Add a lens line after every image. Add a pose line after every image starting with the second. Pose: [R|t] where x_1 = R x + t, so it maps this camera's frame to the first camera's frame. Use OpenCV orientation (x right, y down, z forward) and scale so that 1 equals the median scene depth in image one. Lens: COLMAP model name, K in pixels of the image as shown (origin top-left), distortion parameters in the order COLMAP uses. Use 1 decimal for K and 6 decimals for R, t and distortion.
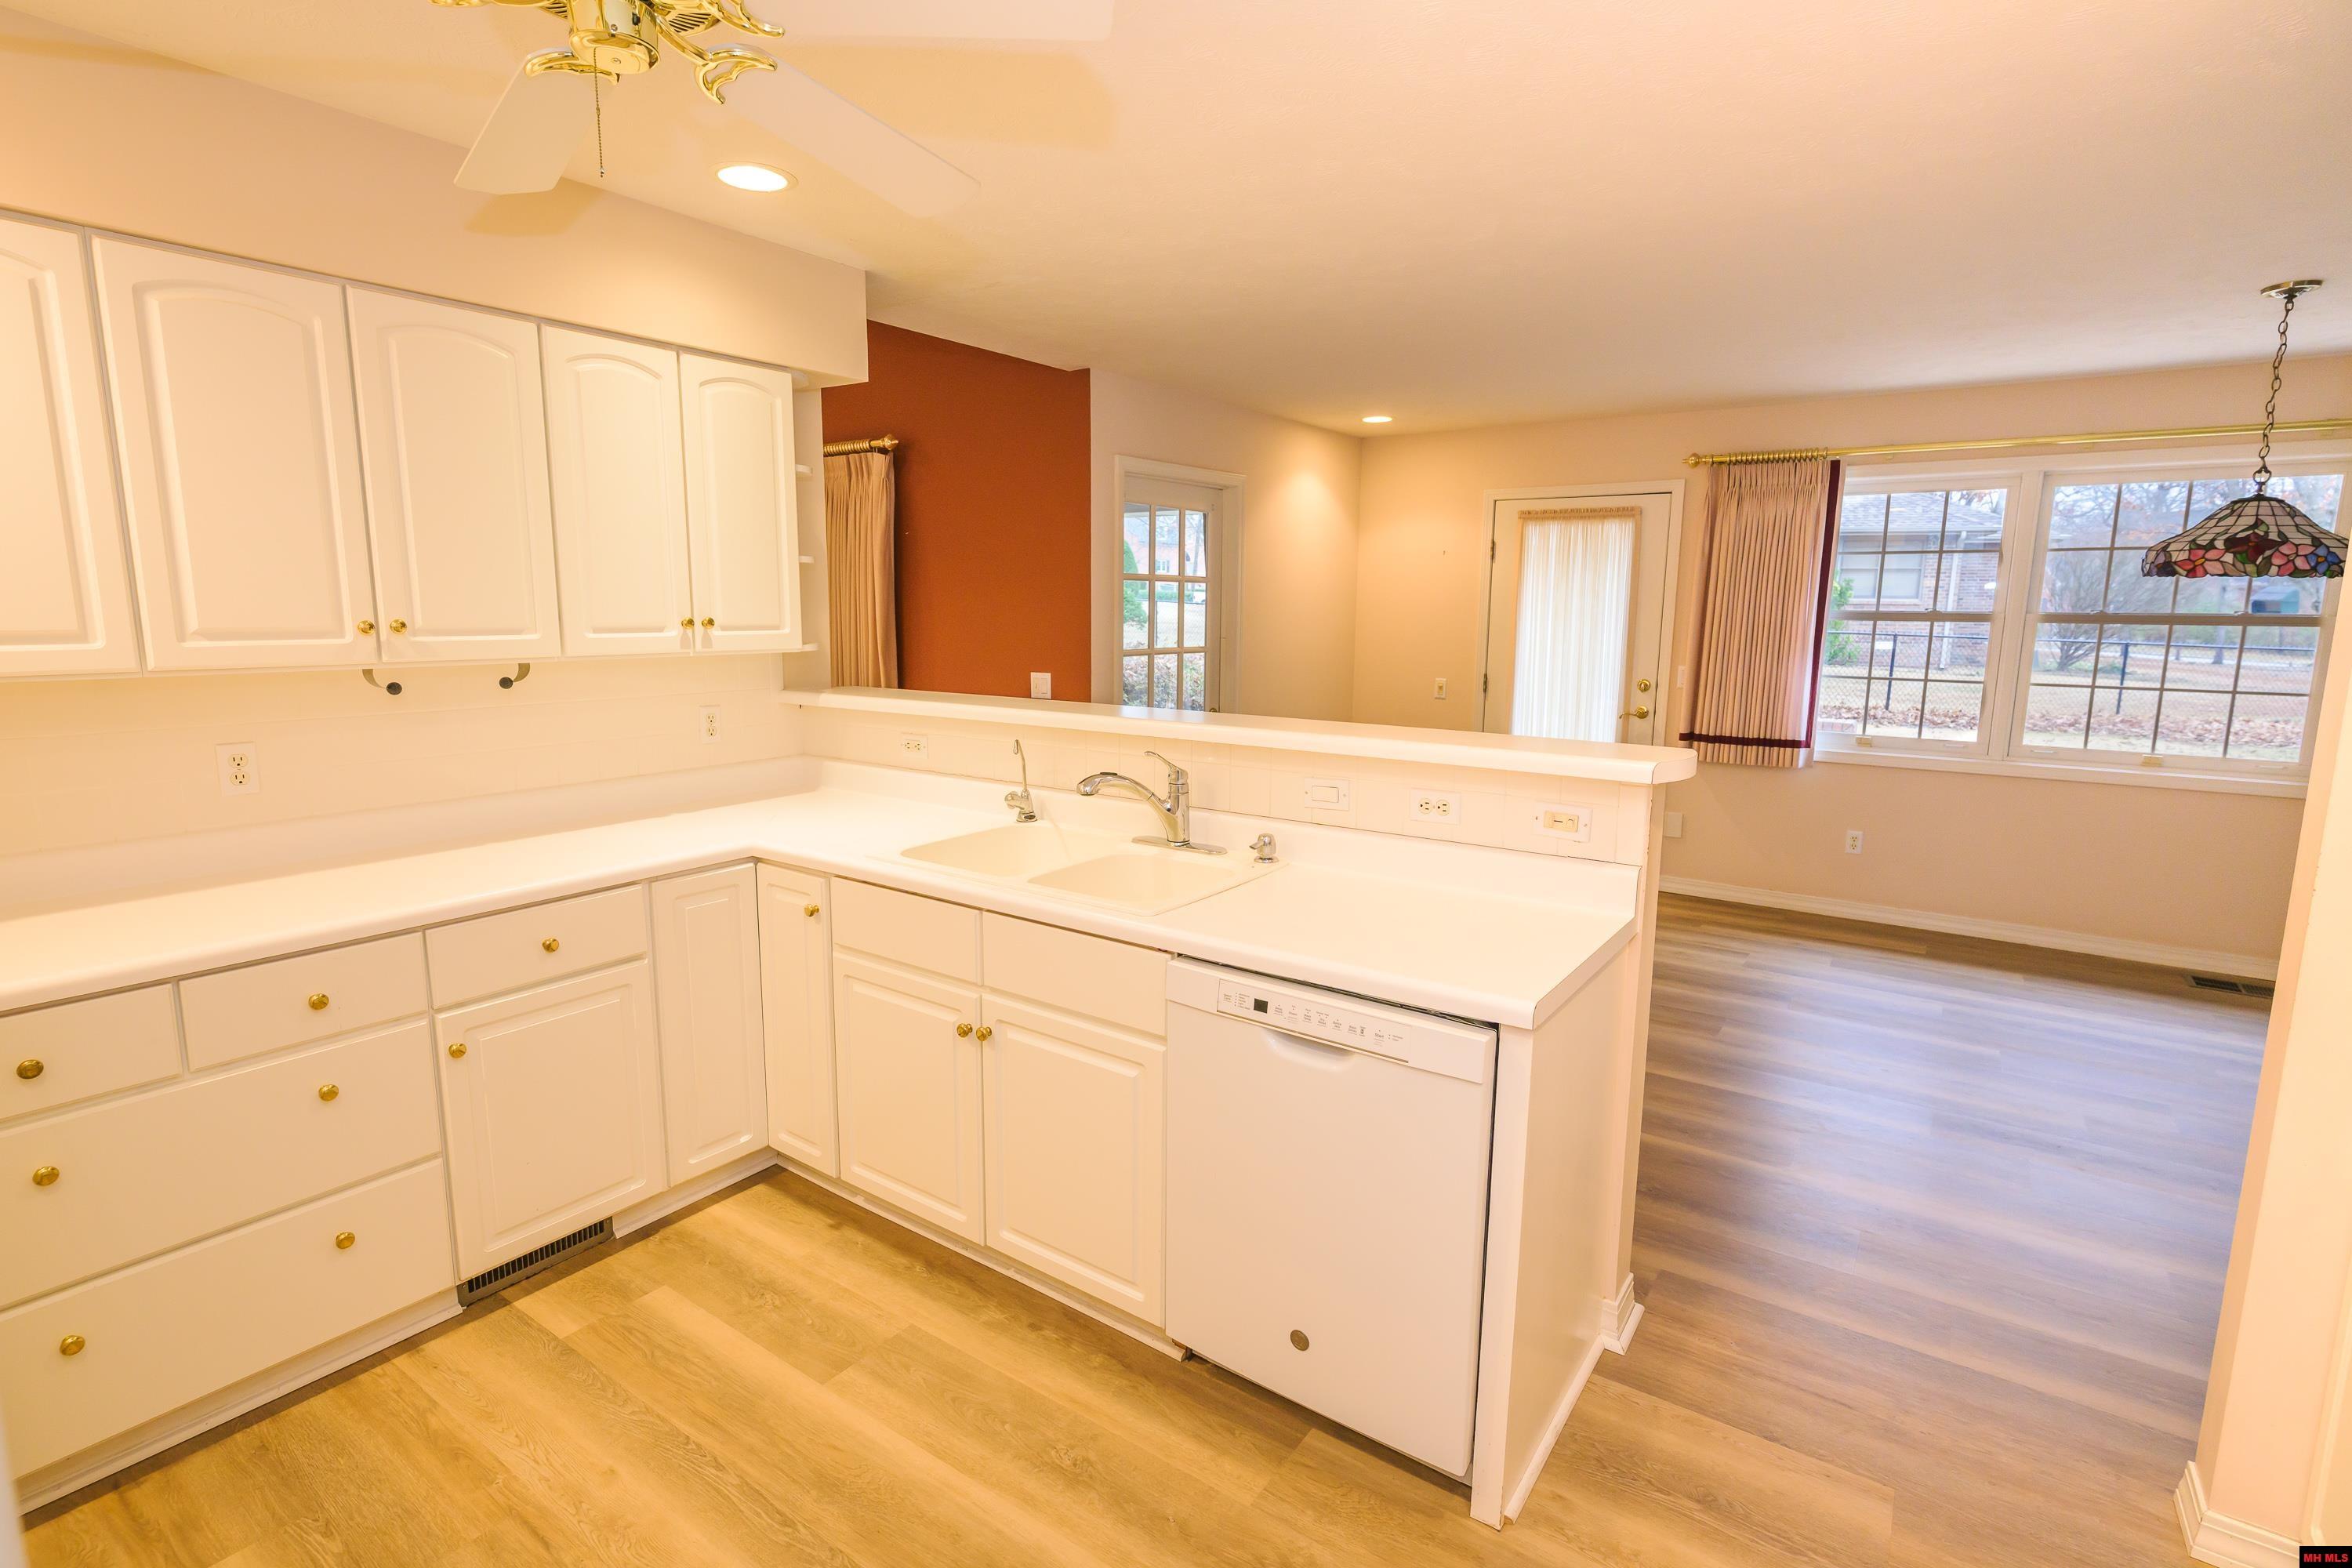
lens RADIAL K [[1129.6, 0, 1176.0], [0, 1129.6, 784.0], [0, 0, 1]] dist [0.001139, 0.001181]
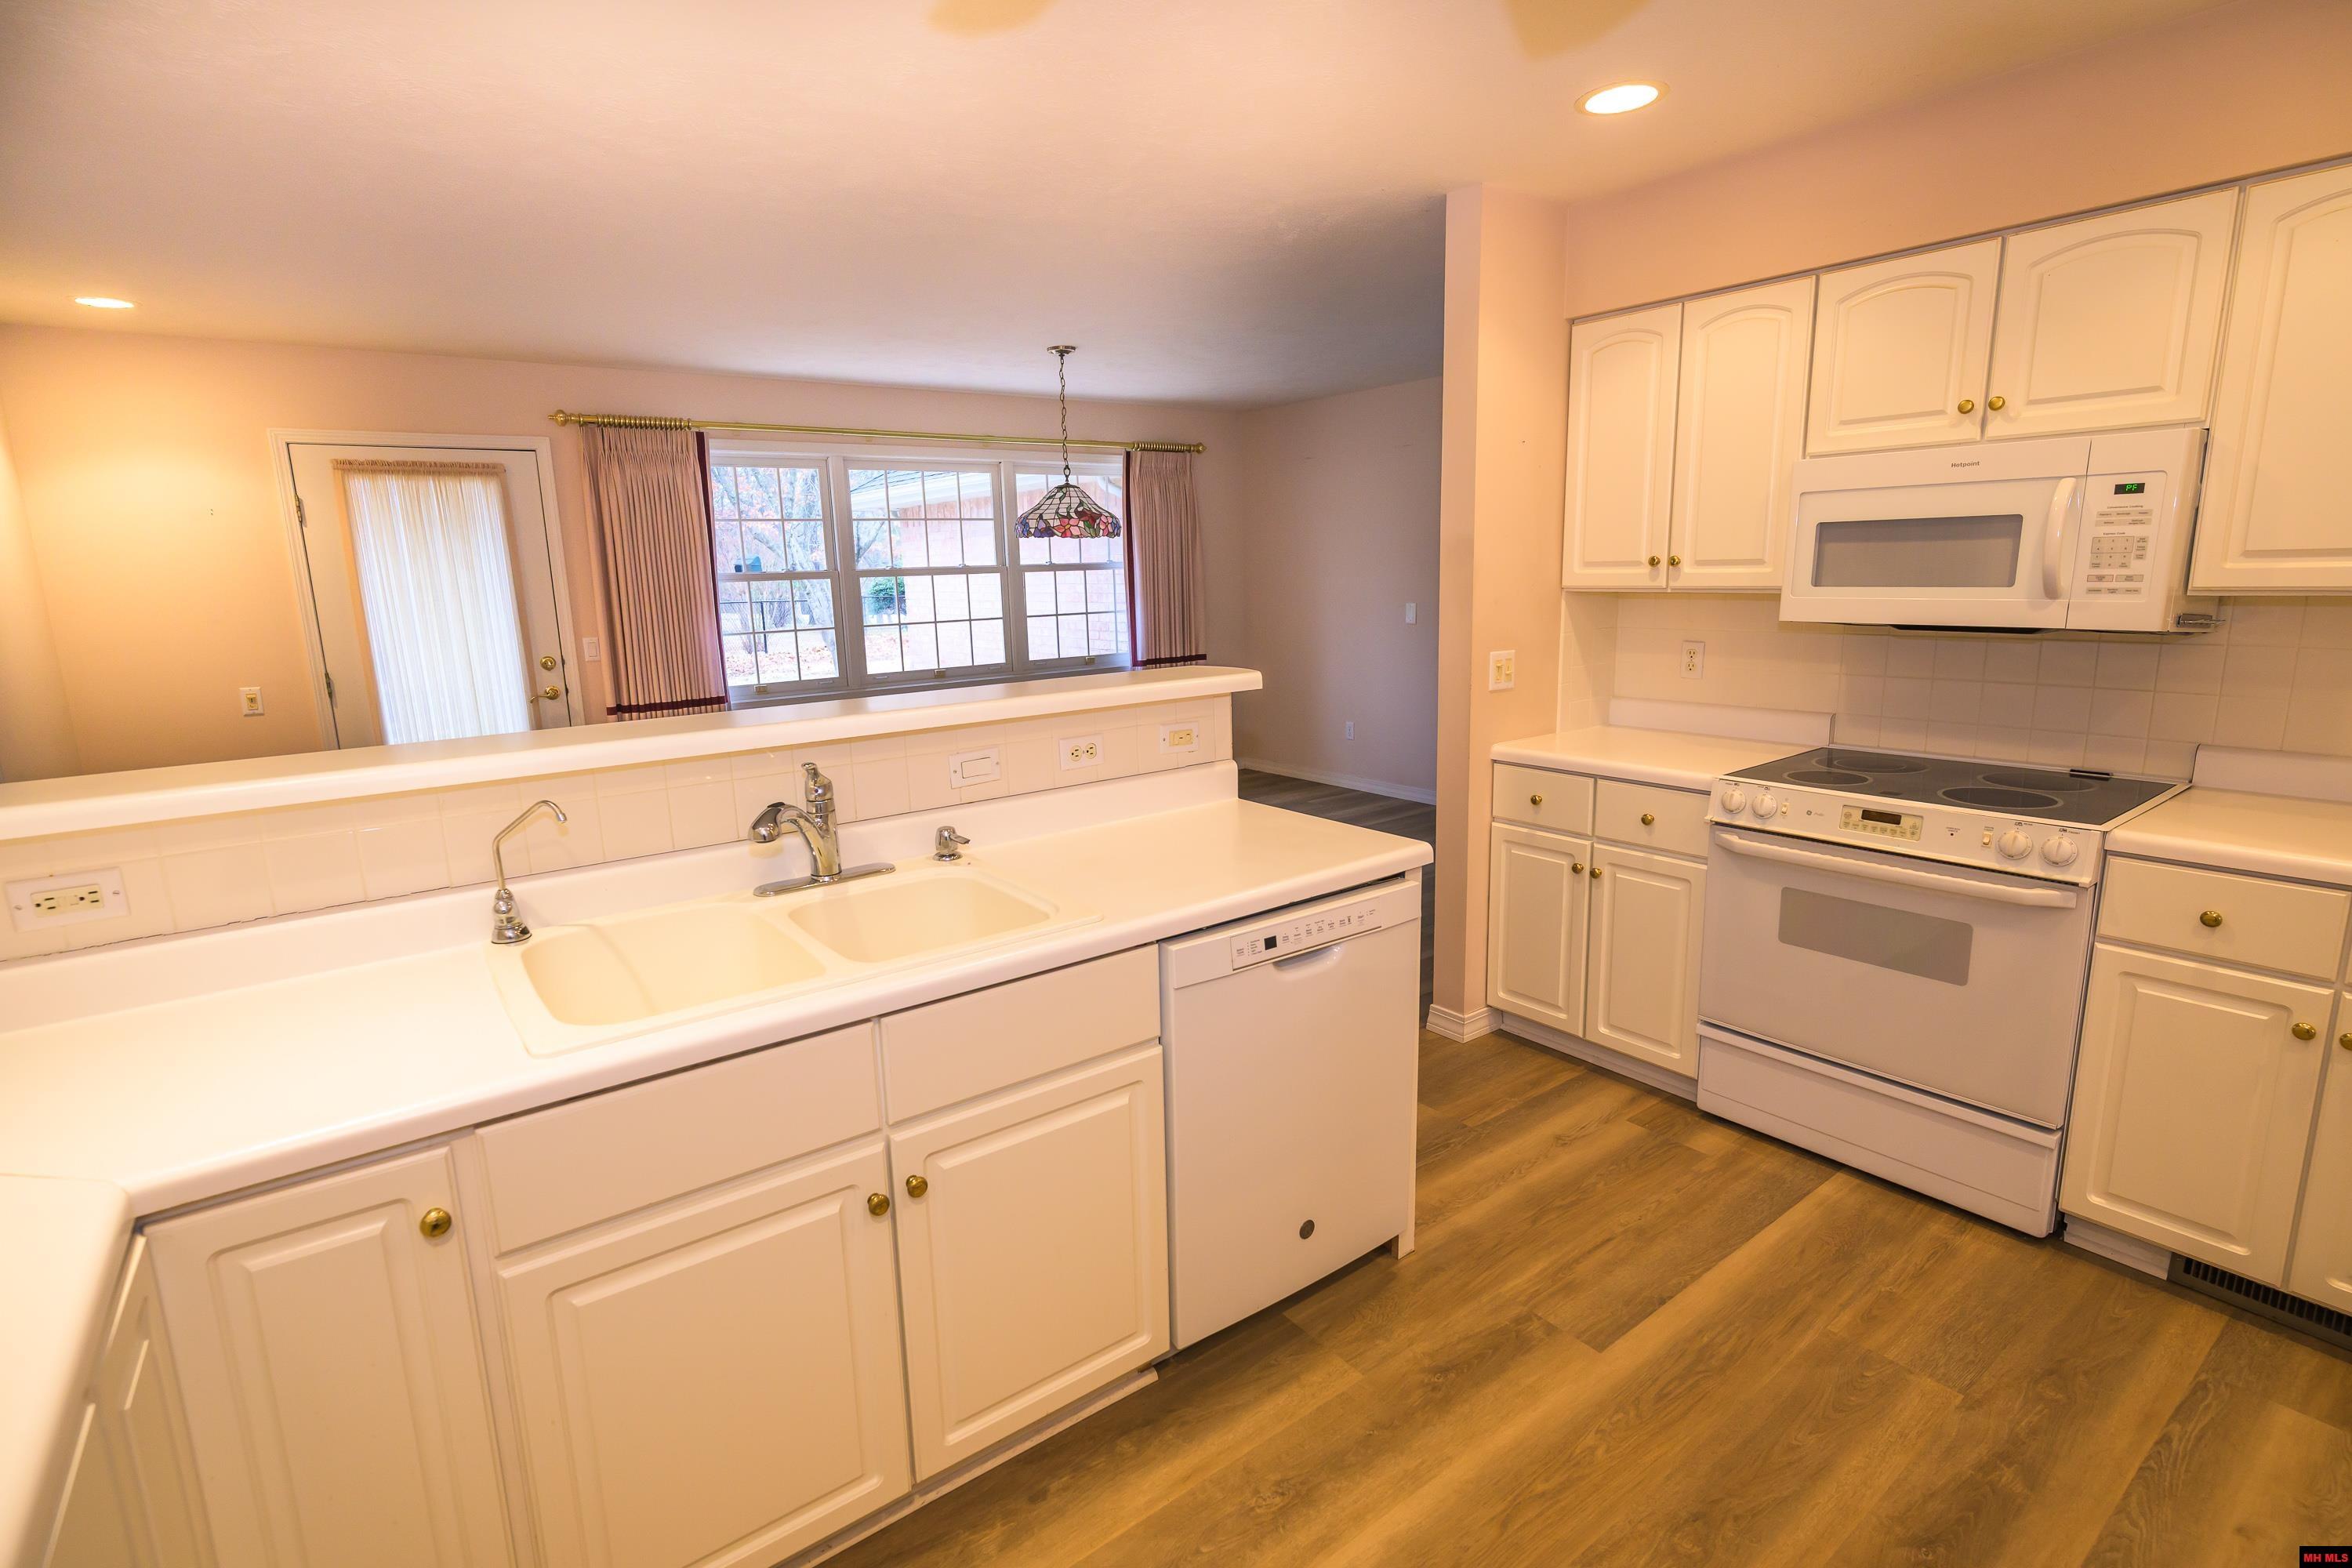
lens RADIAL K [[1113.5, 0, 1169.4], [0, 1113.5, 781.4], [0, 0, 1]] dist [-0.002066, 0.000811]
pose [[0.307762, -0.201418, 0.929900, -0.498029], [0.182675, 0.971663, 0.150006, -0.065749], [-0.933763, 0.123703, 0.335835, 0.421845]]
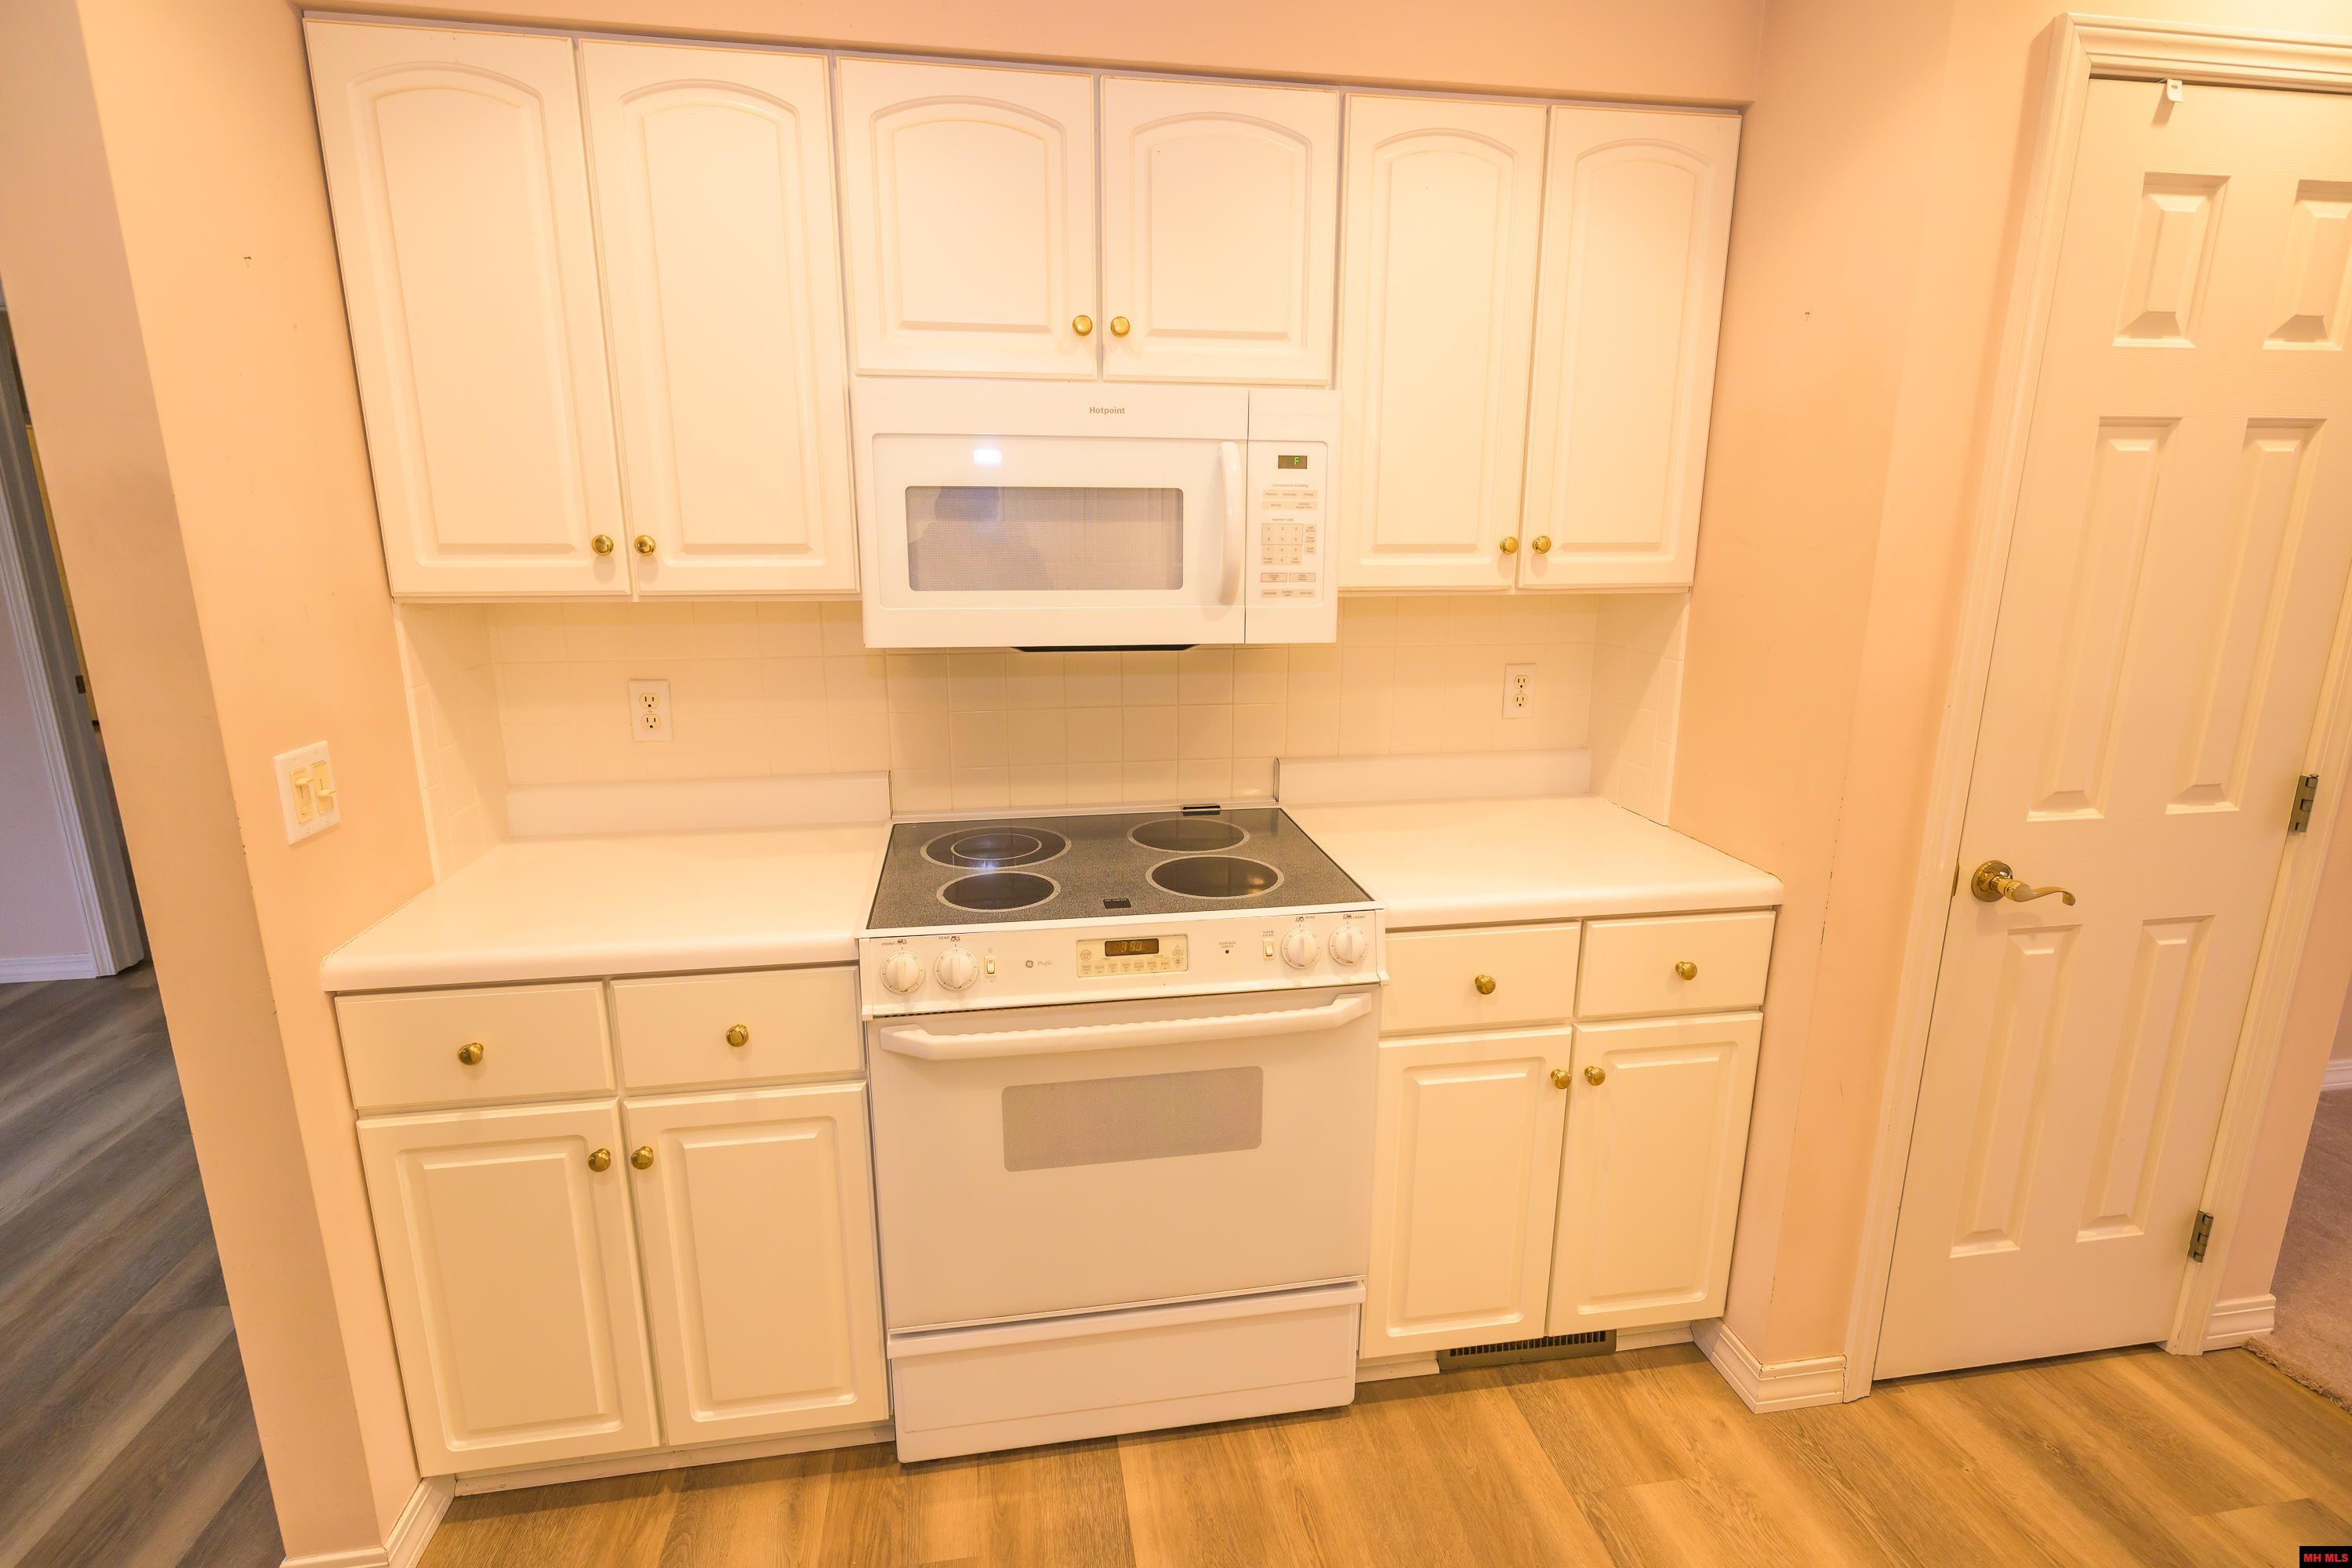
lens RADIAL K [[1113.5, 0, 1169.4], [0, 1113.5, 781.4], [0, 0, 1]] dist [-0.002066, 0.000811]
pose [[-0.703875, -0.173415, 0.688830, -0.002142], [0.104902, 0.933730, 0.342262, -0.075753], [-0.702535, 0.313169, -0.639038, 0.505423]]
